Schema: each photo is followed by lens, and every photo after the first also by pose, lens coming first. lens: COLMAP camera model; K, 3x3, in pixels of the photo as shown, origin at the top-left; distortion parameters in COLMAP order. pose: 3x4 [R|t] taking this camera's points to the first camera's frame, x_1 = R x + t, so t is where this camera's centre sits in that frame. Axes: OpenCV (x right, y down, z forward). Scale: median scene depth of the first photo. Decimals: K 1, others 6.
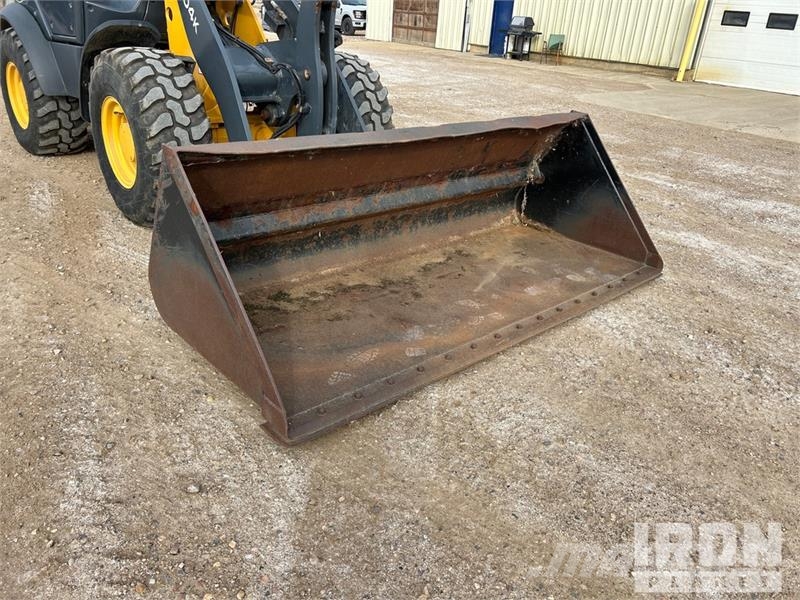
lens RADIAL K [[600.2, 0, 405.3], [0, 600.2, 300.6], [0, 0, 1]] dist [0.052539, -0.057109]
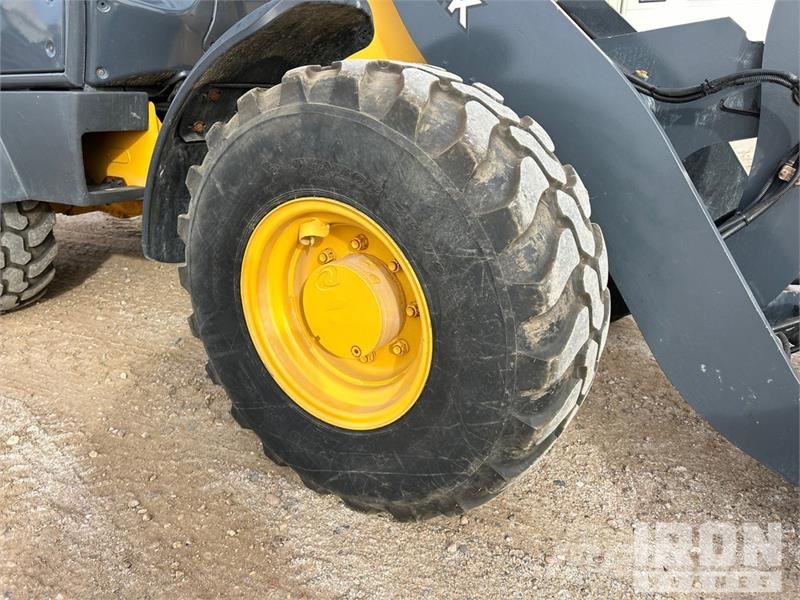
lens RADIAL K [[600.2, 0, 398.3], [0, 600.2, 297.1], [0, 0, 1]] dist [0.052539, -0.057109]
pose [[0.965292, -0.138488, 0.221432, -0.124292], [0.157368, 0.985060, -0.069940, -0.058326], [-0.208438, 0.102359, 0.972664, 0.154367]]
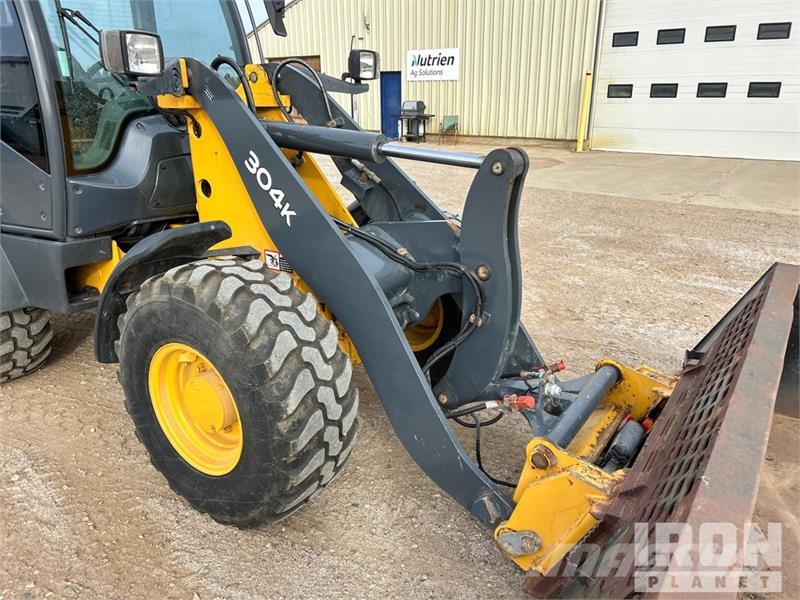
lens RADIAL K [[600.2, 0, 404.3], [0, 600.2, 297.9], [0, 0, 1]] dist [0.052539, -0.057109]
pose [[0.968743, -0.139436, 0.205172, -0.090858], [0.161328, 0.982406, -0.094080, -0.068012], [-0.188444, 0.124239, 0.974194, 0.080773]]
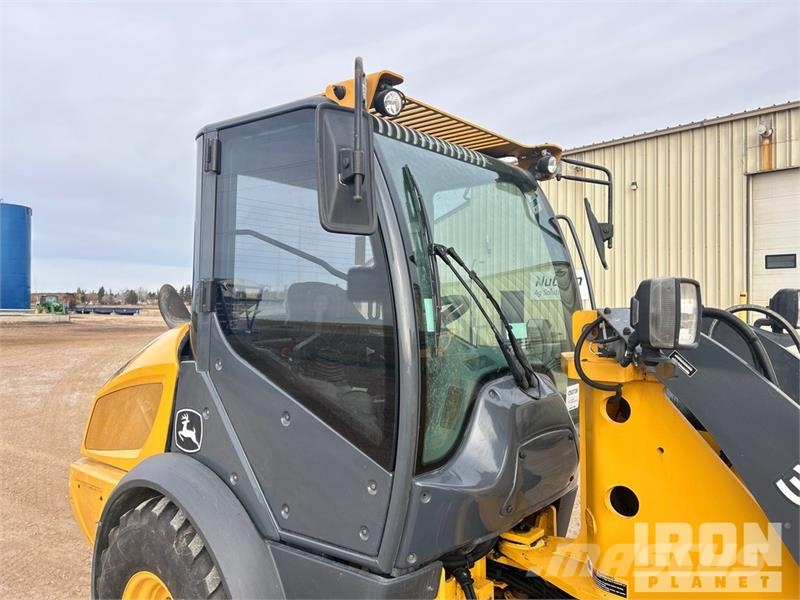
lens RADIAL K [[600.2, 0, 403.2], [0, 600.2, 292.3], [0, 0, 1]] dist [0.052539, -0.057109]
pose [[0.993235, -0.062668, 0.097765, -0.160944], [0.100091, 0.888863, -0.447107, -0.118471], [-0.058880, 0.453867, 0.889122, 0.153222]]
